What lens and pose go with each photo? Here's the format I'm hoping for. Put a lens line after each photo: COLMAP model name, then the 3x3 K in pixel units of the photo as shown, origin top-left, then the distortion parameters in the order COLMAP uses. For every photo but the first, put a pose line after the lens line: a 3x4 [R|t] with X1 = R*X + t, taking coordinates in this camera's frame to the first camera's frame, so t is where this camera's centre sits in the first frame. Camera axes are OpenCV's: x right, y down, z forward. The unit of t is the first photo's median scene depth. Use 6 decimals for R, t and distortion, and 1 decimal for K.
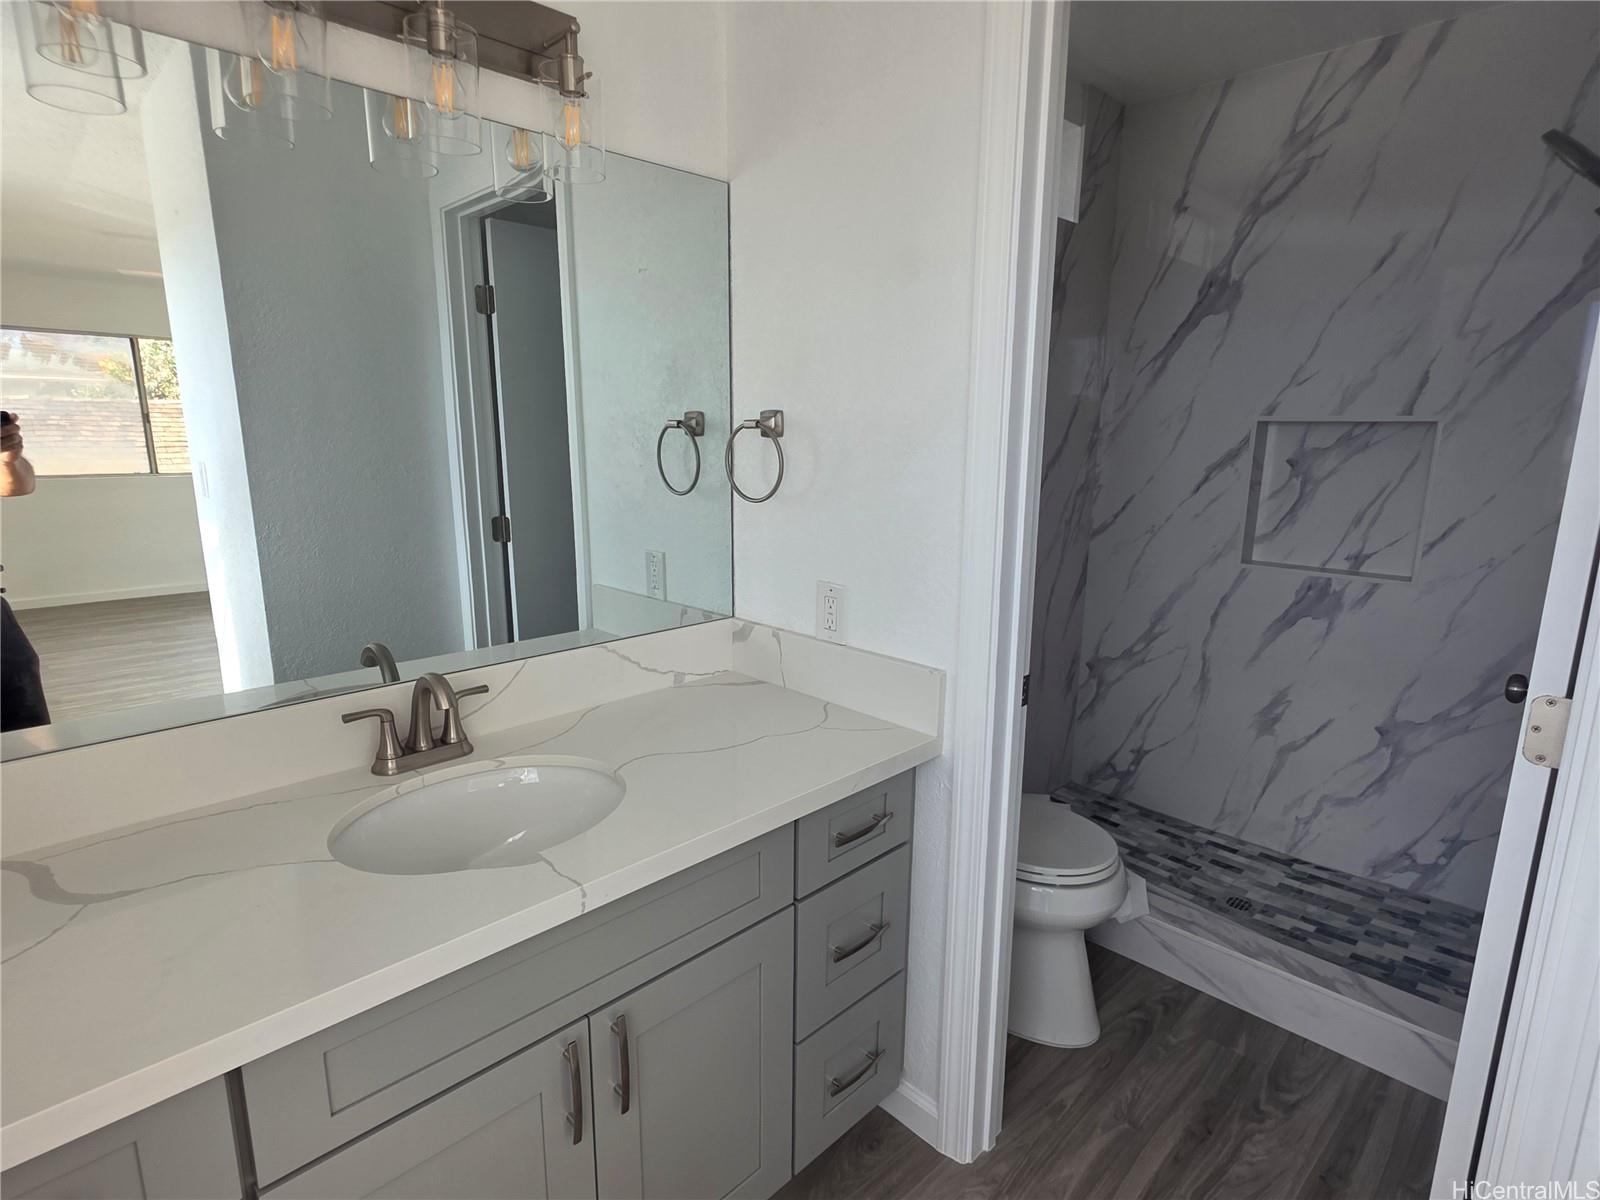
lens RADIAL K [[845.0, 0, 787.2], [0, 845.0, 605.5], [0, 0, 1]] dist [-0.001100, -0.001695]
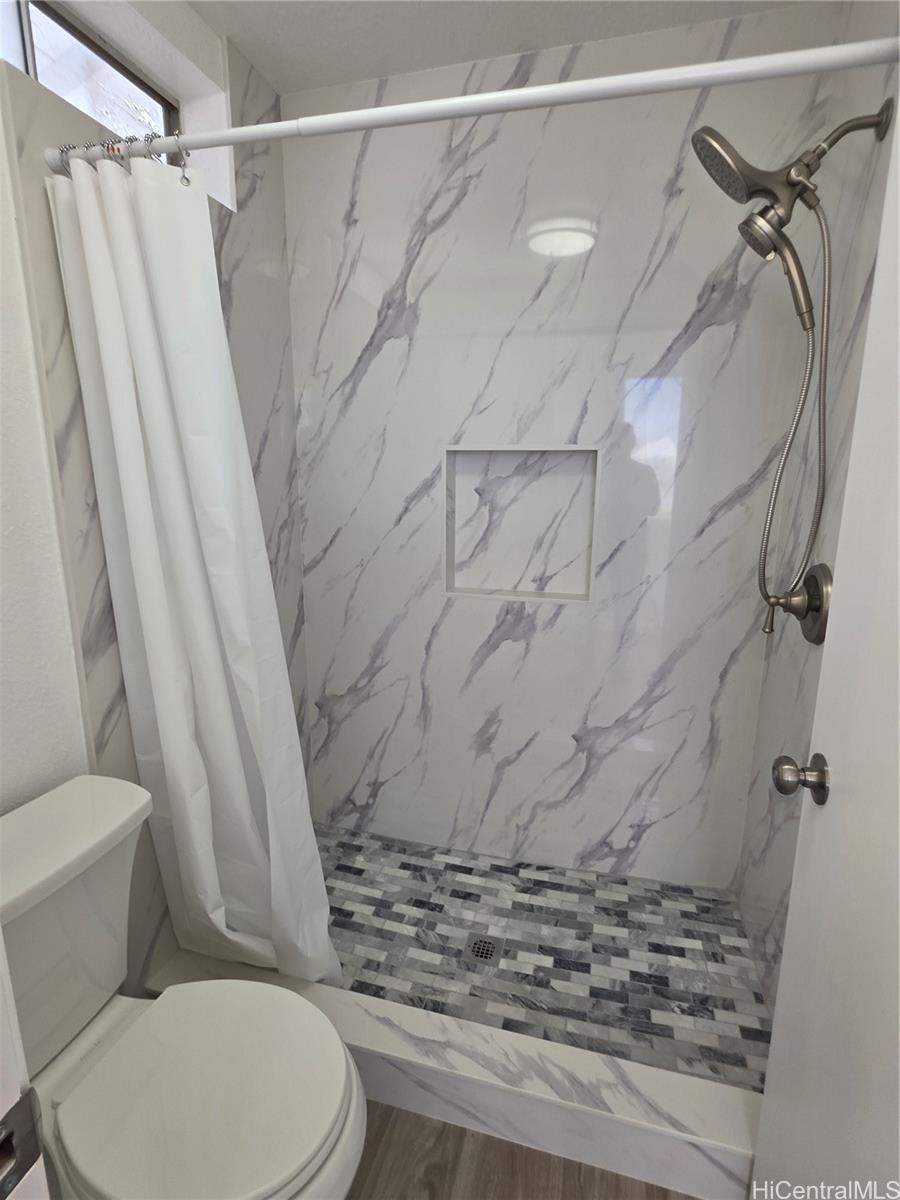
lens RADIAL K [[605.0, 0, 450.0], [0, 605.0, 600.0], [0, 0, 1]] dist [0.002954, -0.000041]
pose [[0.864742, -0.109099, 0.490223, 0.192999], [0.104280, 0.993851, 0.037233, -0.069675], [-0.491271, 0.018923, 0.870801, 0.382514]]
